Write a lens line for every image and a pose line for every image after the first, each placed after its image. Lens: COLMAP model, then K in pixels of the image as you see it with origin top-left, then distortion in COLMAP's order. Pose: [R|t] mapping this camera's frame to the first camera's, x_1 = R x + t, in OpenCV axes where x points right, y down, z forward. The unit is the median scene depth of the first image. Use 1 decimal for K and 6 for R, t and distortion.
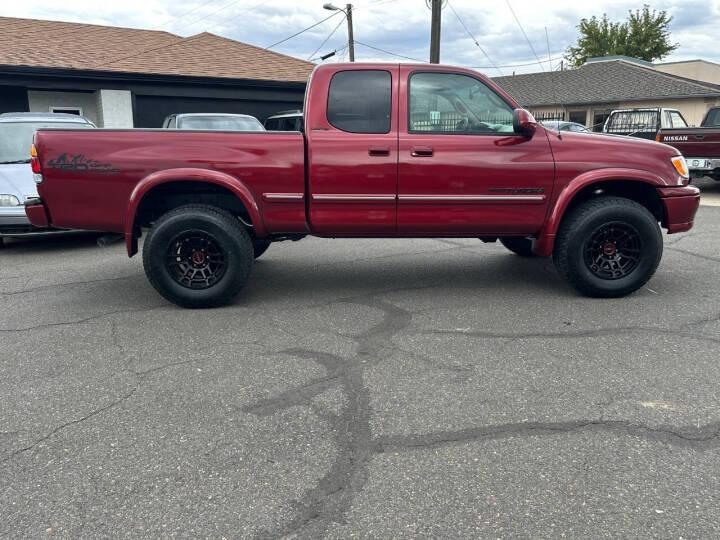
lens RADIAL K [[599.9, 0, 335.9], [0, 599.9, 272.3], [0, 0, 1]] dist [0.114454, -0.169973]
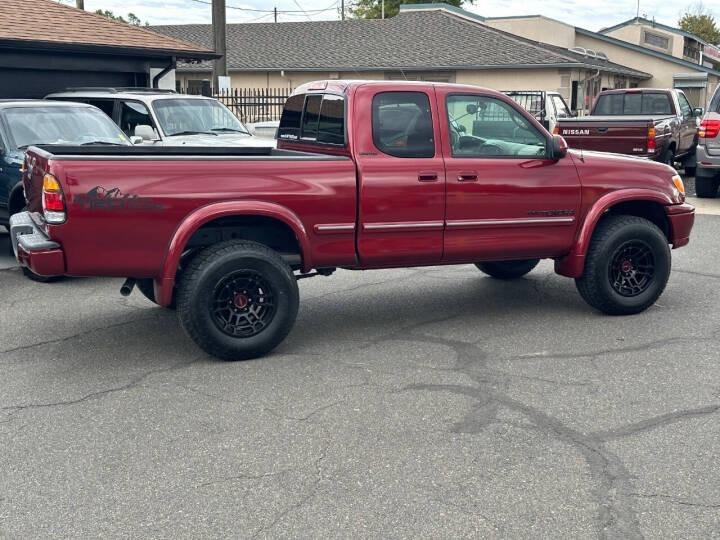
lens RADIAL K [[1017.0, 0, 348.1], [0, 1017.0, 261.3], [0, 0, 1]] dist [0.216885, -0.459929]
pose [[0.921620, -0.050931, 0.384738, -0.661145], [0.071500, 0.996665, -0.039337, -0.012941], [-0.381451, 0.063763, 0.922187, -0.422510]]
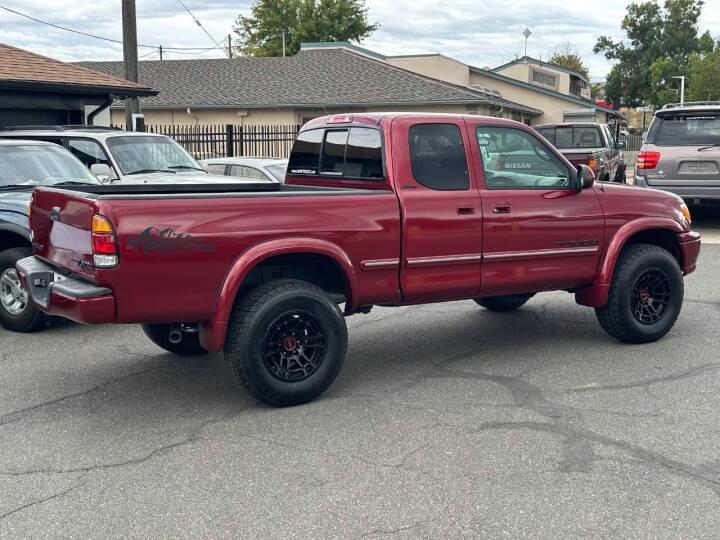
lens RADIAL K [[1017.0, 0, 348.1], [0, 1017.0, 261.3], [0, 0, 1]] dist [0.216885, -0.459929]
pose [[0.860133, -0.062074, 0.506278, -0.876749], [0.109155, 0.991974, -0.063823, -0.038842], [-0.498253, 0.110159, 0.860005, -0.254864]]
